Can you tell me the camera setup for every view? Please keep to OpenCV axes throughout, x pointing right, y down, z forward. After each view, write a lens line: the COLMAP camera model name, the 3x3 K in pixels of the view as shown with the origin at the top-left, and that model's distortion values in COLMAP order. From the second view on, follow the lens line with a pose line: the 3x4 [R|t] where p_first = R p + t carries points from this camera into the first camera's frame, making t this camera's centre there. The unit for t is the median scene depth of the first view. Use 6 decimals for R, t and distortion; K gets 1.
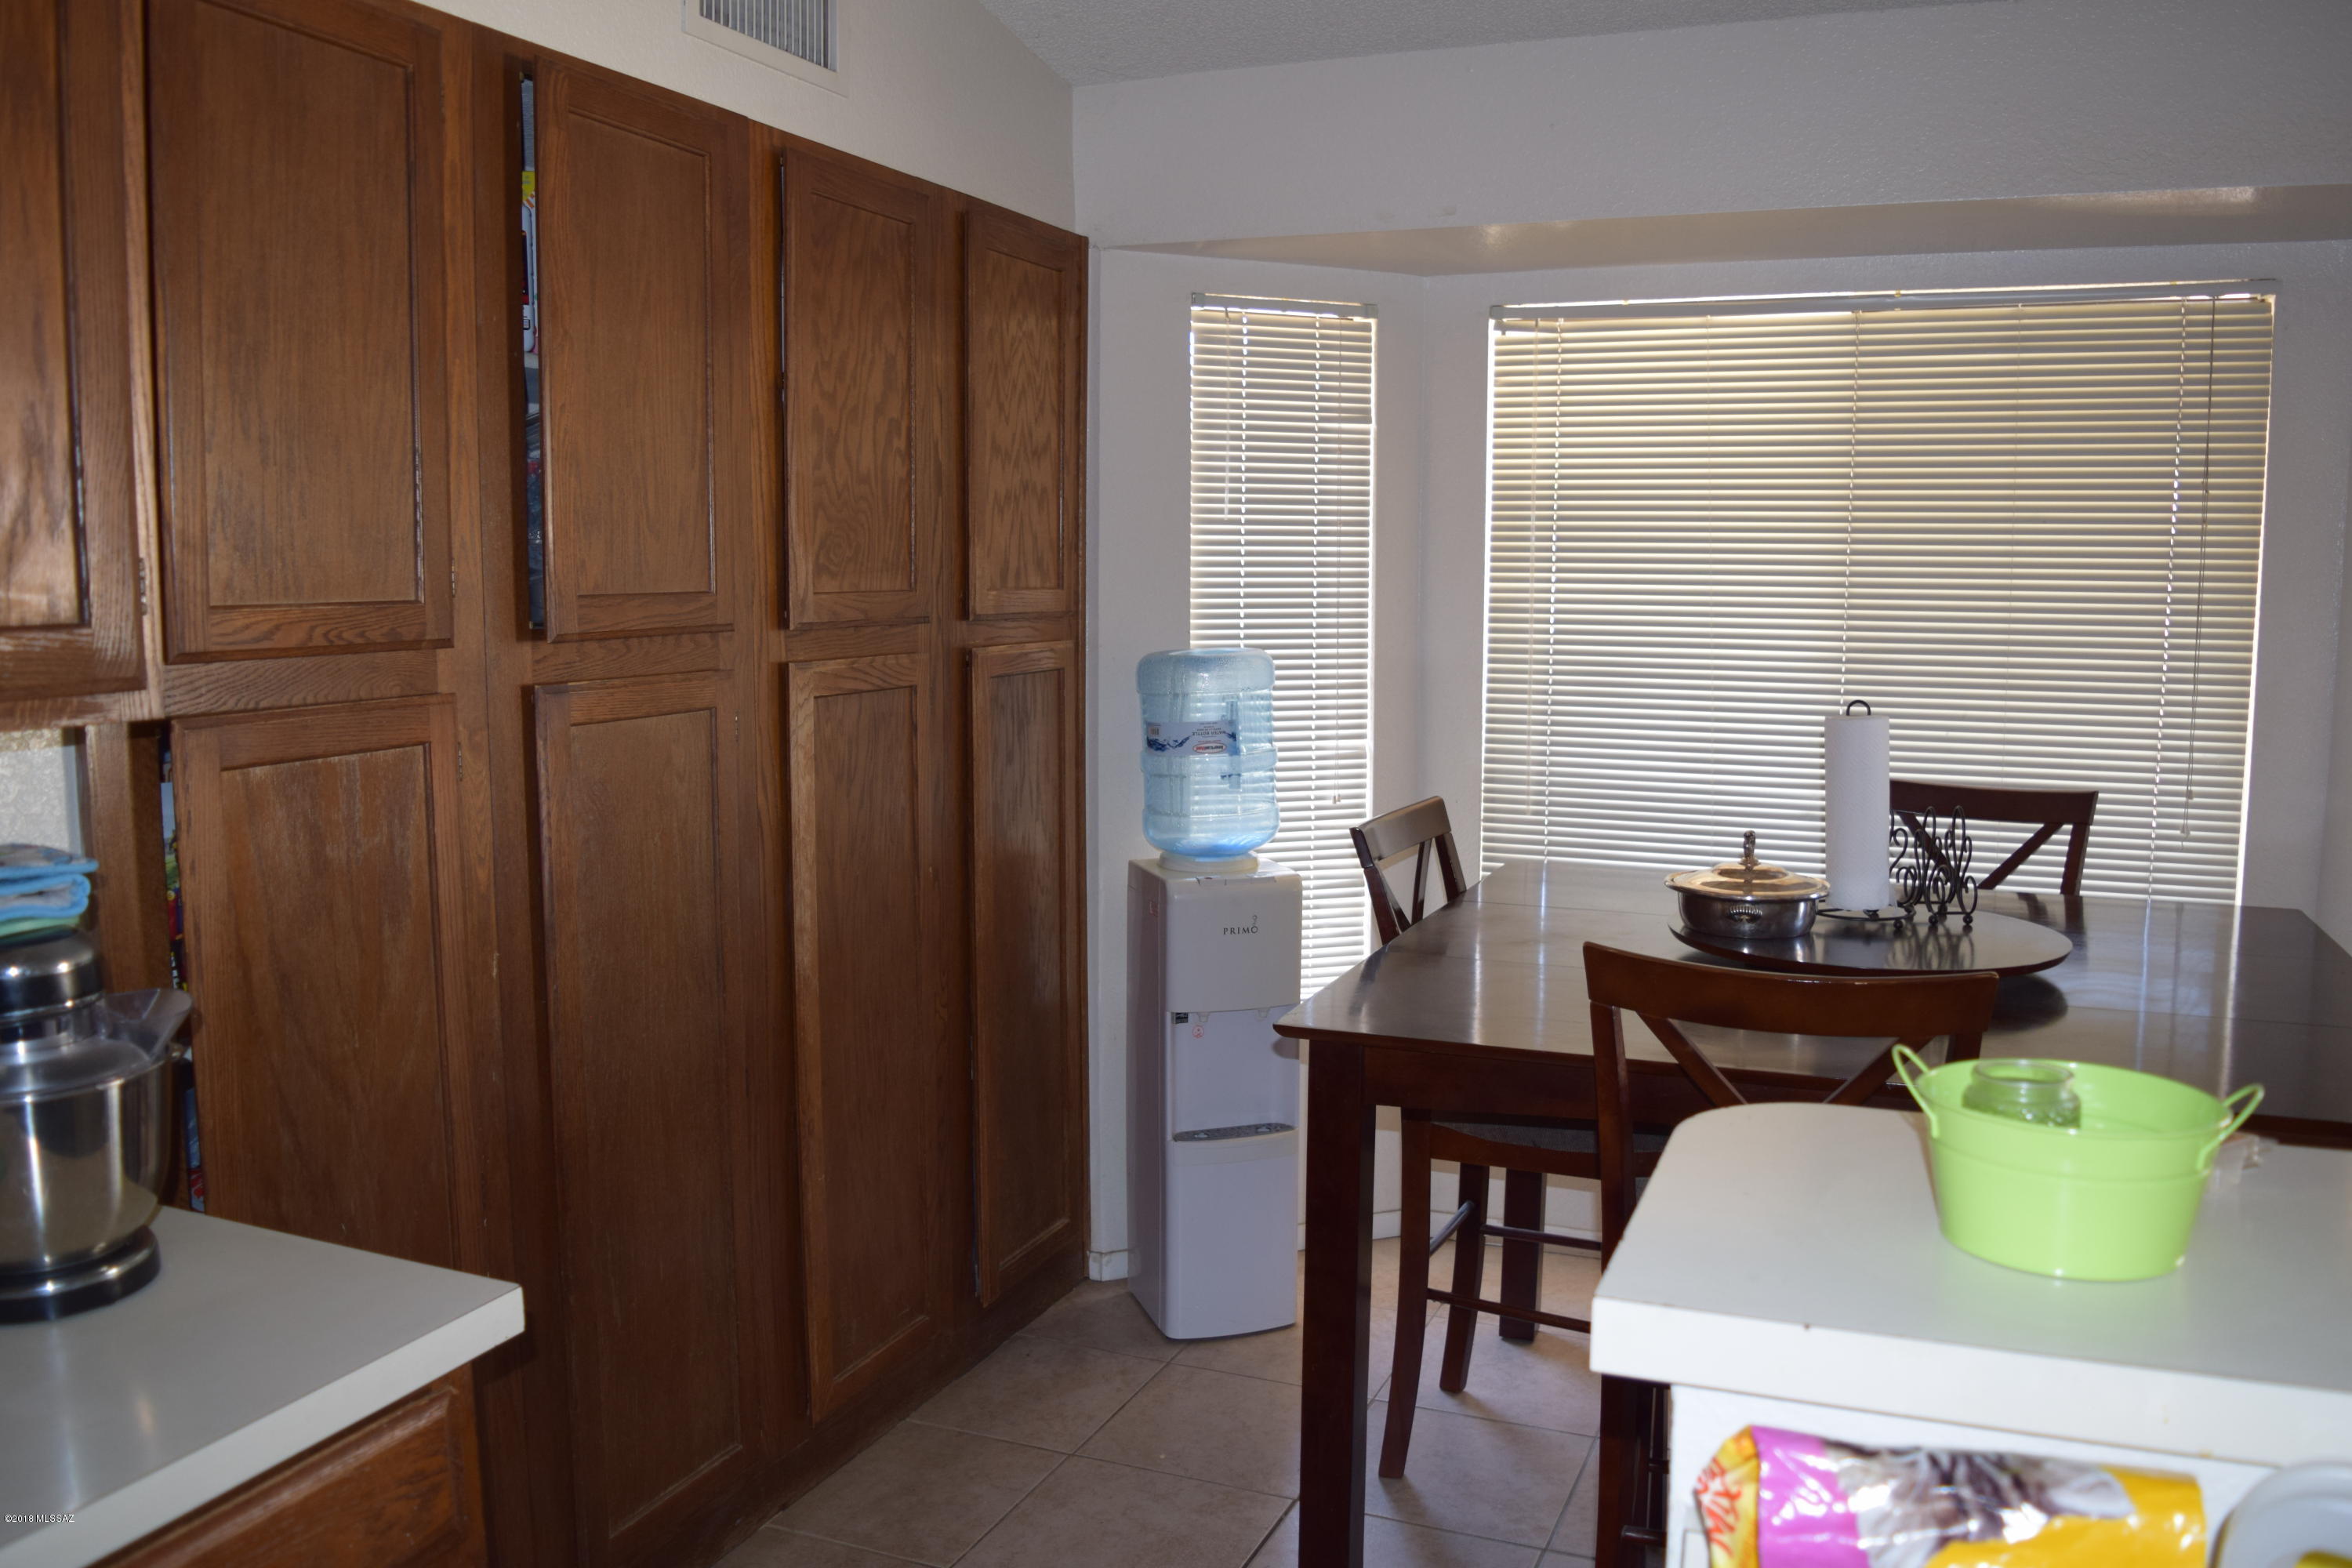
lens RADIAL K [[1848.7, 0, 1178.3], [0, 1848.7, 775.4], [0, 0, 1]] dist [-0.093937, 0.019113]
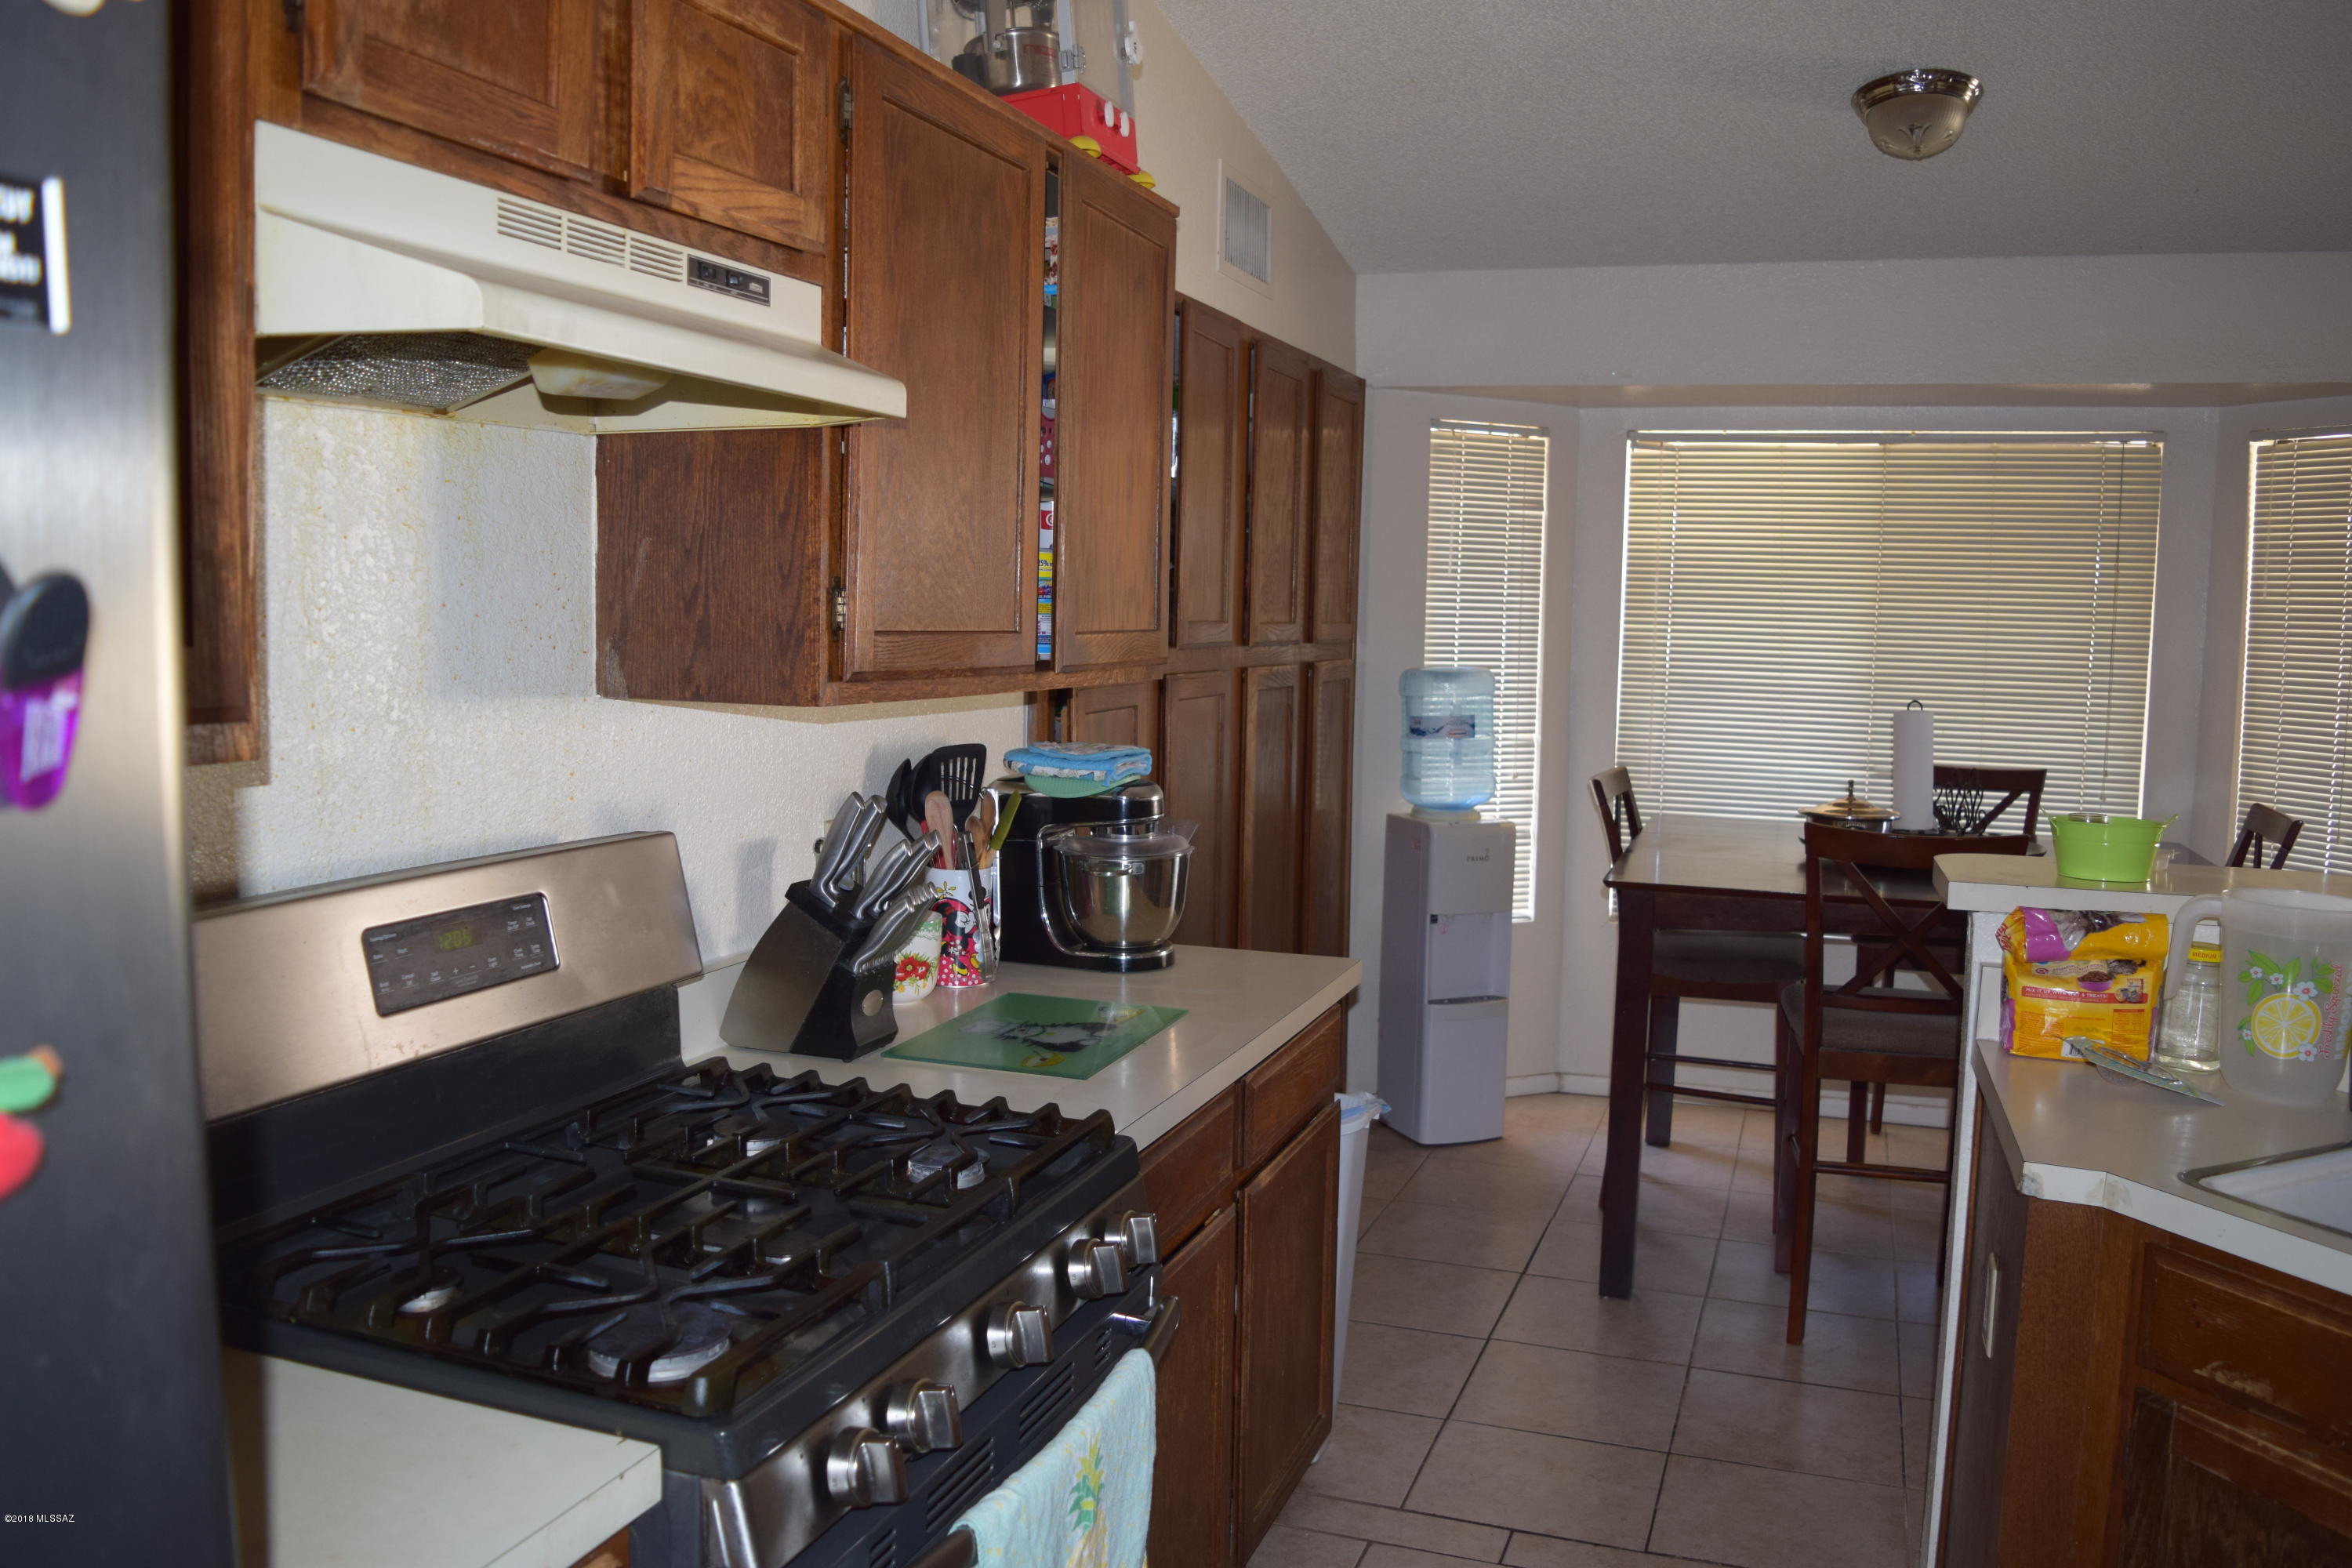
lens RADIAL K [[1848.7, 0, 1185.4], [0, 1848.7, 760.9], [0, 0, 1]] dist [-0.093937, 0.019113]
pose [[0.998471, 0.013029, 0.053715, -0.266175], [-0.011611, 0.999578, -0.026626, 0.046329], [-0.054039, 0.025962, 0.998201, -0.430978]]
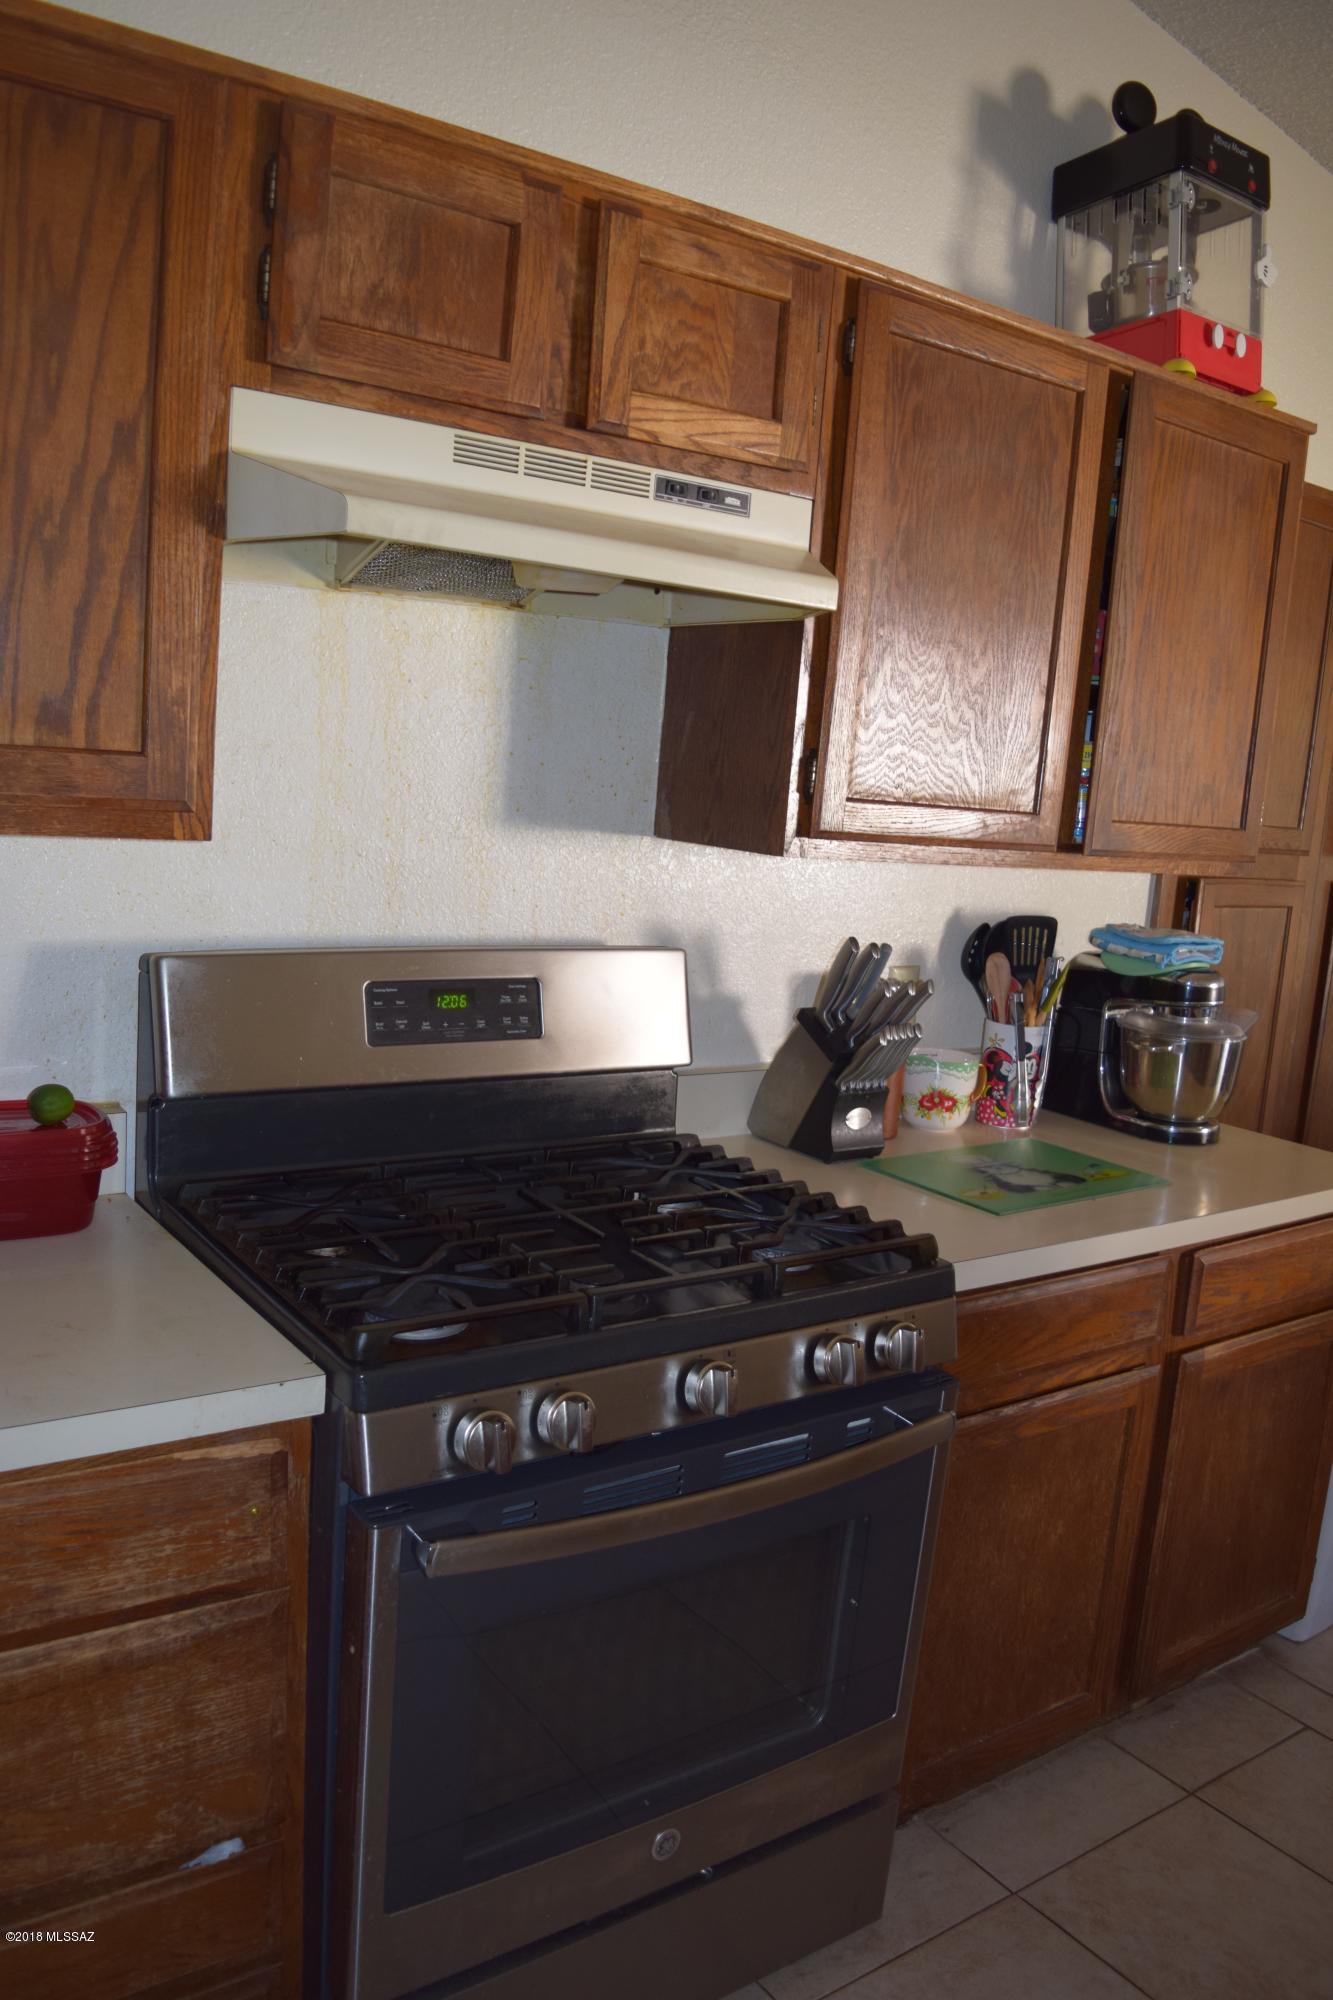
lens RADIAL K [[1572.0, 0, 670.9], [0, 1572.0, 1018.7], [0, 0, 1]] dist [-0.093937, 0.019113]
pose [[0.848939, 0.147769, -0.507411, -0.081009], [-0.132713, 0.988957, 0.065966, 0.042088], [0.511556, 0.011339, 0.859175, -0.374385]]
